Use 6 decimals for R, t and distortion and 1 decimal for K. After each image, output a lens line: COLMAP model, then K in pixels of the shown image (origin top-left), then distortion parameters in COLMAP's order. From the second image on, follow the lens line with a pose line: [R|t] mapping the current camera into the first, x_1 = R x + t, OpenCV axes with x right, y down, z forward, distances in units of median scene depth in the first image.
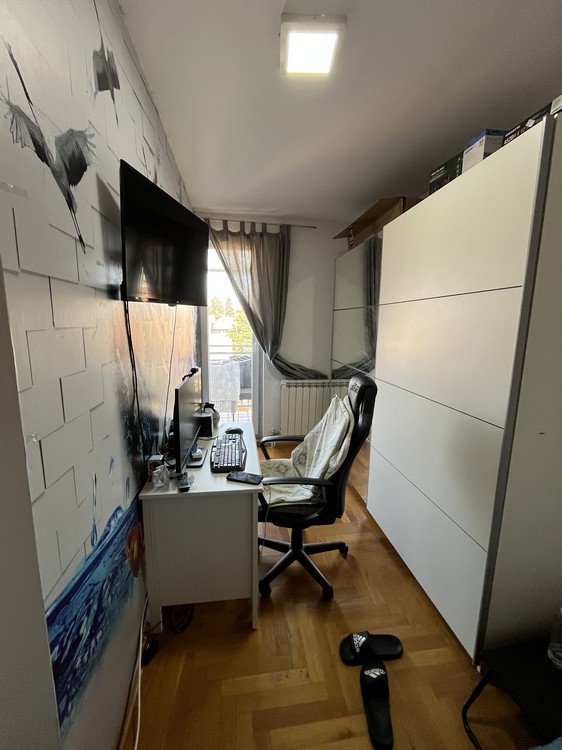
lens RADIAL K [[303.7, 0, 281.8], [0, 303.7, 374.8], [0, 0, 1]] dist [-0.001471, -0.000554]
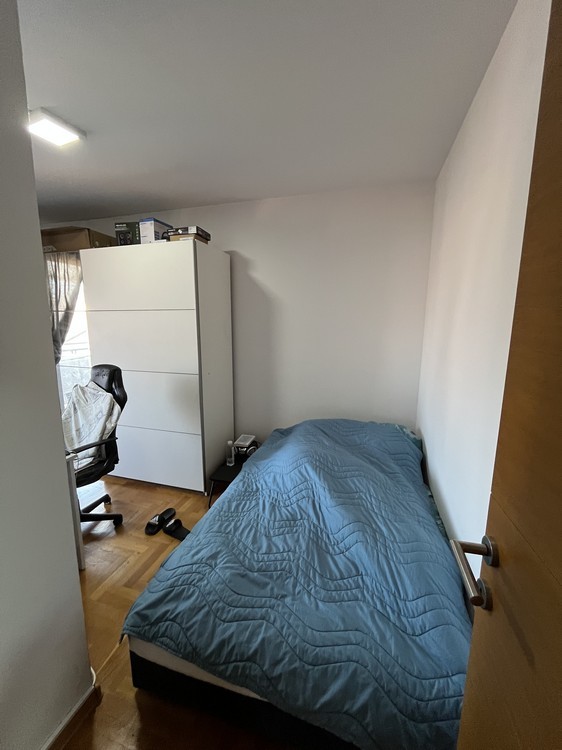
lens RADIAL K [[303.7, 0, 280.4], [0, 303.7, 373.9], [0, 0, 1]] dist [-0.001471, -0.000554]
pose [[0.410272, -0.160004, 0.897817, -0.822459], [0.148024, 0.983117, 0.107564, 0.022363], [-0.899870, 0.088768, 0.427029, -0.387407]]
